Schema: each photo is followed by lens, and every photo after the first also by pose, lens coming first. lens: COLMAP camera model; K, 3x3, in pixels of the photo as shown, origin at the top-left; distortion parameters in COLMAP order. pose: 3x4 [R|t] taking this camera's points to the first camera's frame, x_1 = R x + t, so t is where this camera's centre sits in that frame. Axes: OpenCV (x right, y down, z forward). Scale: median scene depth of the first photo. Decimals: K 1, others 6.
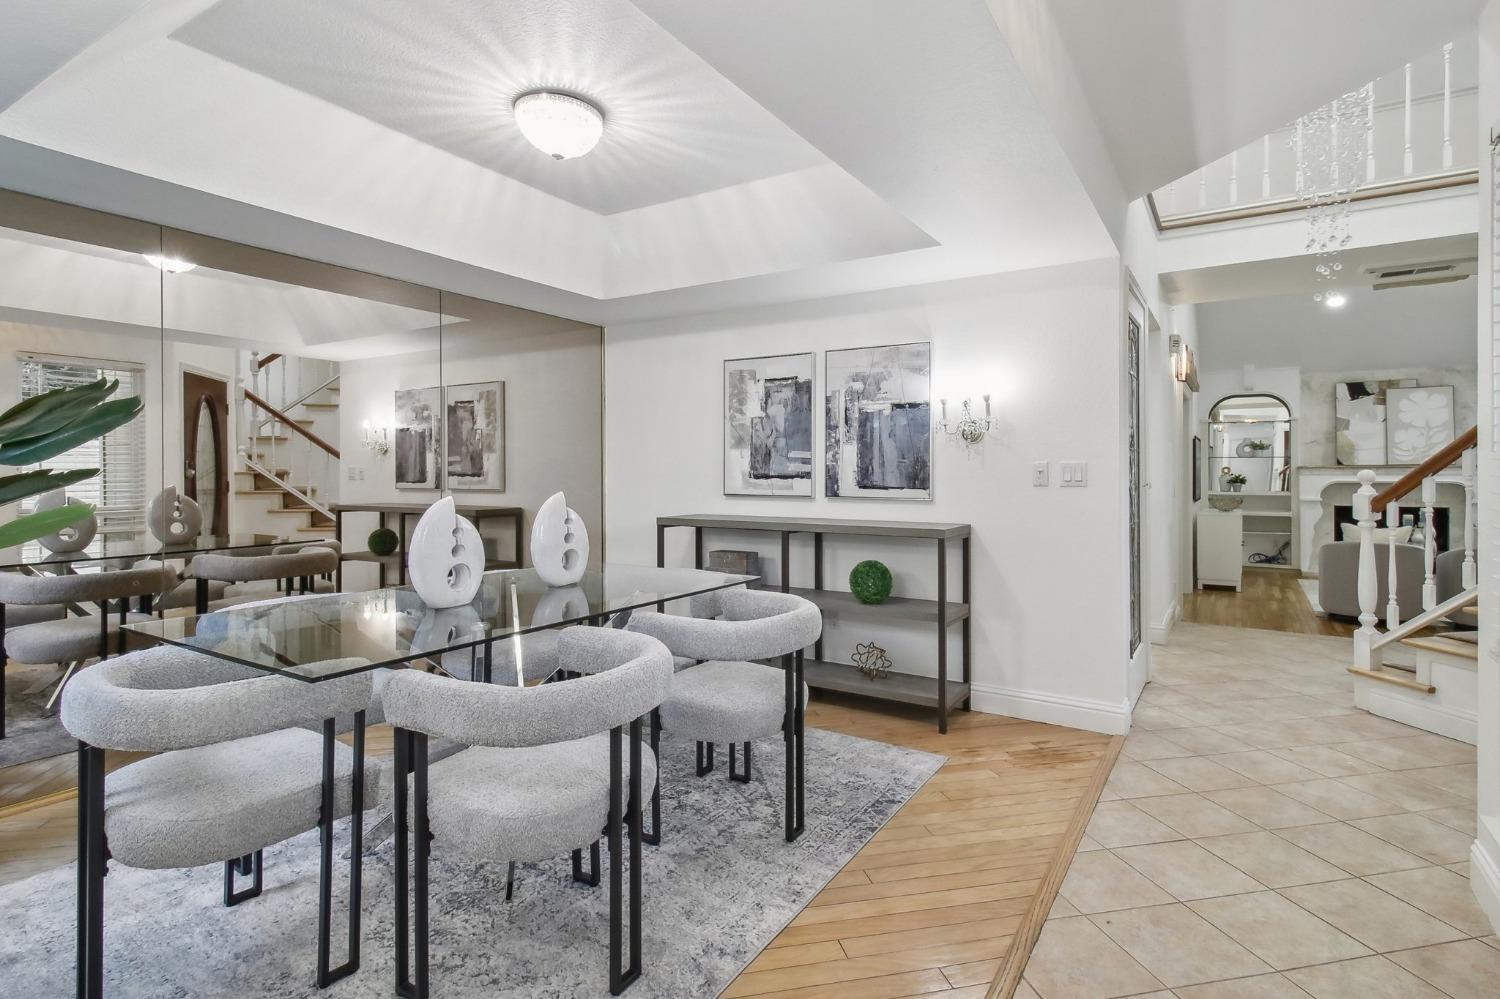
lens RADIAL K [[762.9, 0, 758.9], [0, 762.9, 466.5], [0, 0, 1]] dist [0.026024, -0.009545]
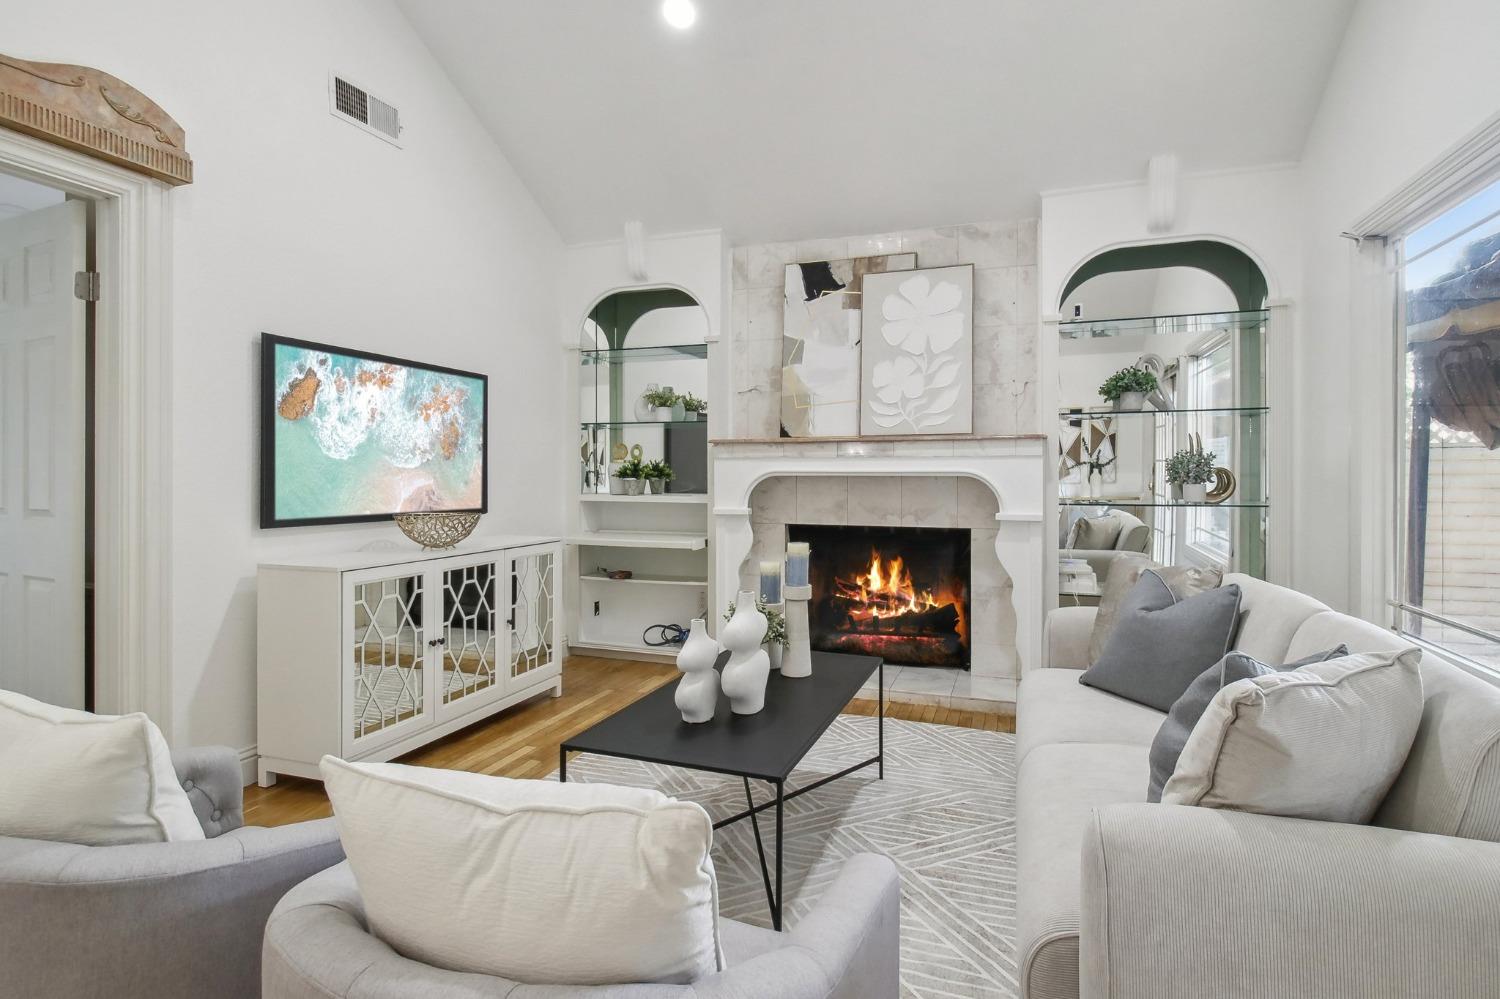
lens RADIAL K [[765.1, 0, 754.1], [0, 765.1, 469.8], [0, 0, 1]] dist [0.002337, -0.008480]
pose [[0.976854, 0.006410, 0.213812, 0.720722], [-0.006712, 0.999977, 0.000689, 0.019505], [-0.213802, -0.002108, 0.976875, 0.625301]]
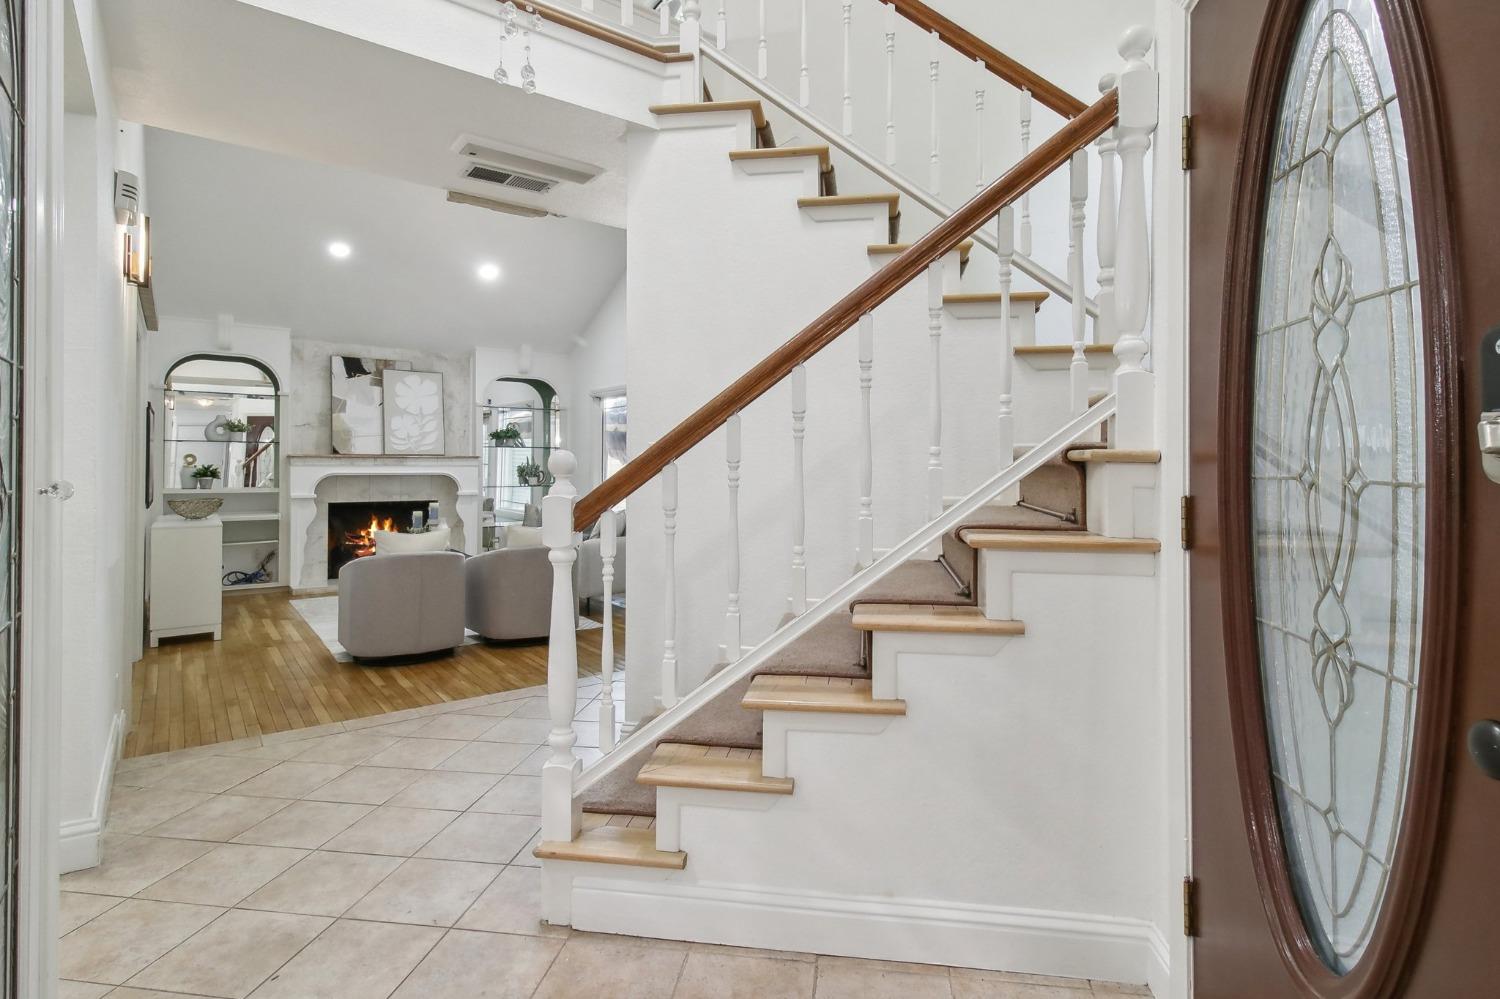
lens RADIAL K [[762.9, 0, 758.9], [0, 762.9, 466.5], [0, 0, 1]] dist [0.026024, -0.009545]
pose [[0.355370, 0.001075, 0.934725, 0.158199], [-0.012128, 0.999920, 0.003461, 0.003557], [-0.934647, -0.012566, 0.355355, 0.314120]]
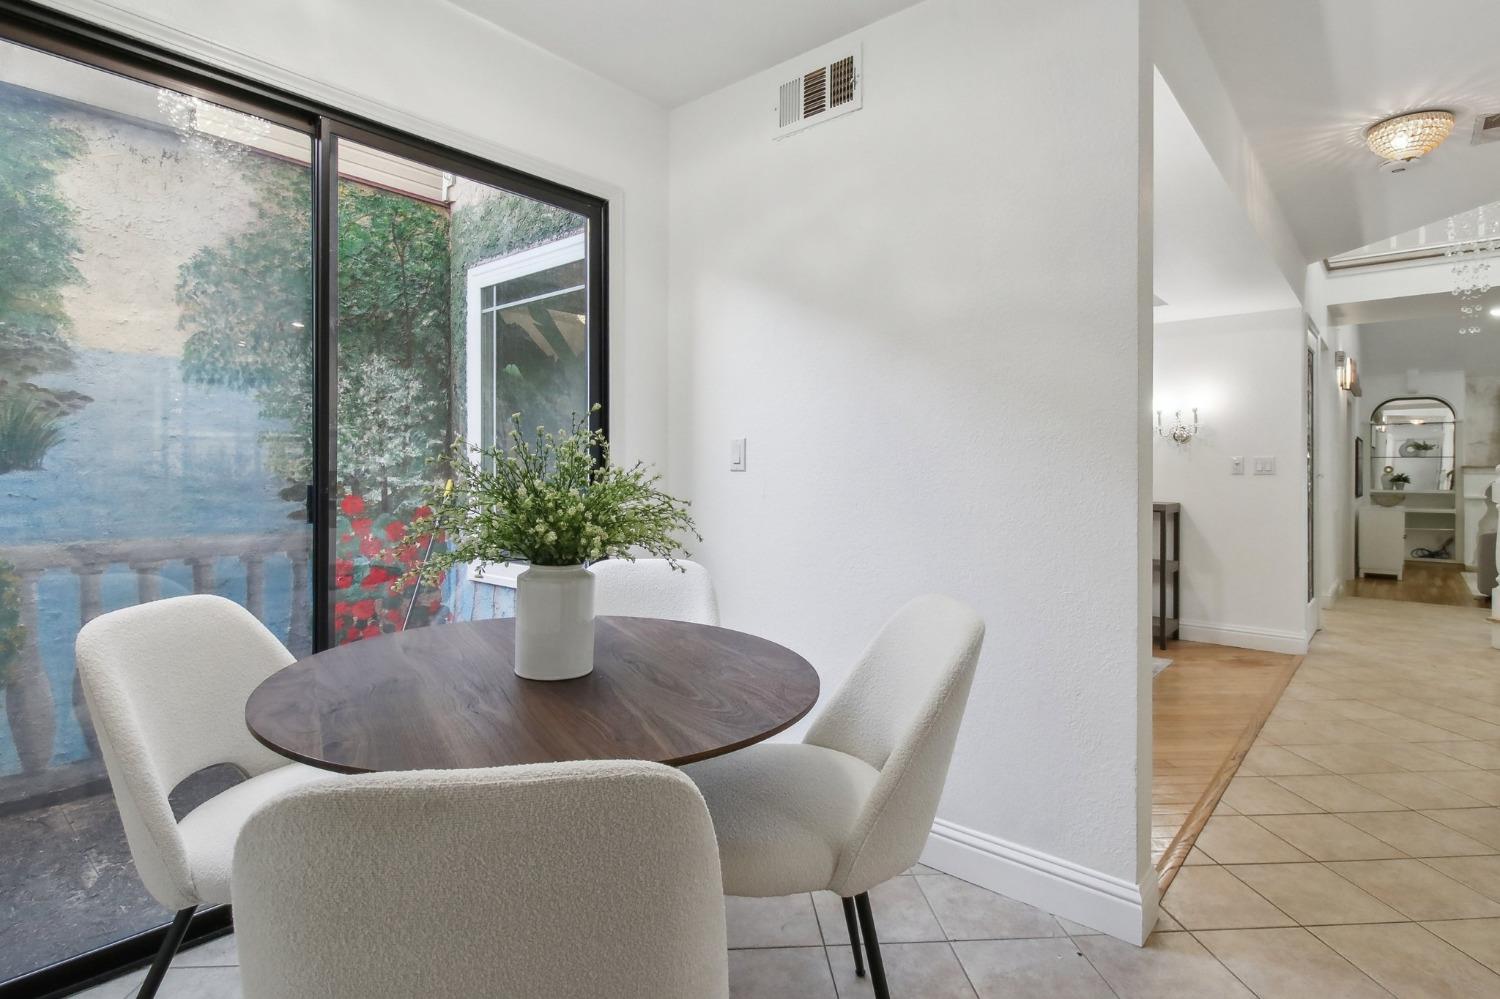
lens RADIAL K [[765.1, 0, 754.1], [0, 765.1, 469.8], [0, 0, 1]] dist [0.002337, -0.008480]
pose [[0.988832, 0.003666, -0.148992, -0.116910], [-0.003359, 0.999992, 0.002313, 0.007097], [0.149000, -0.001787, 0.988836, -0.197786]]
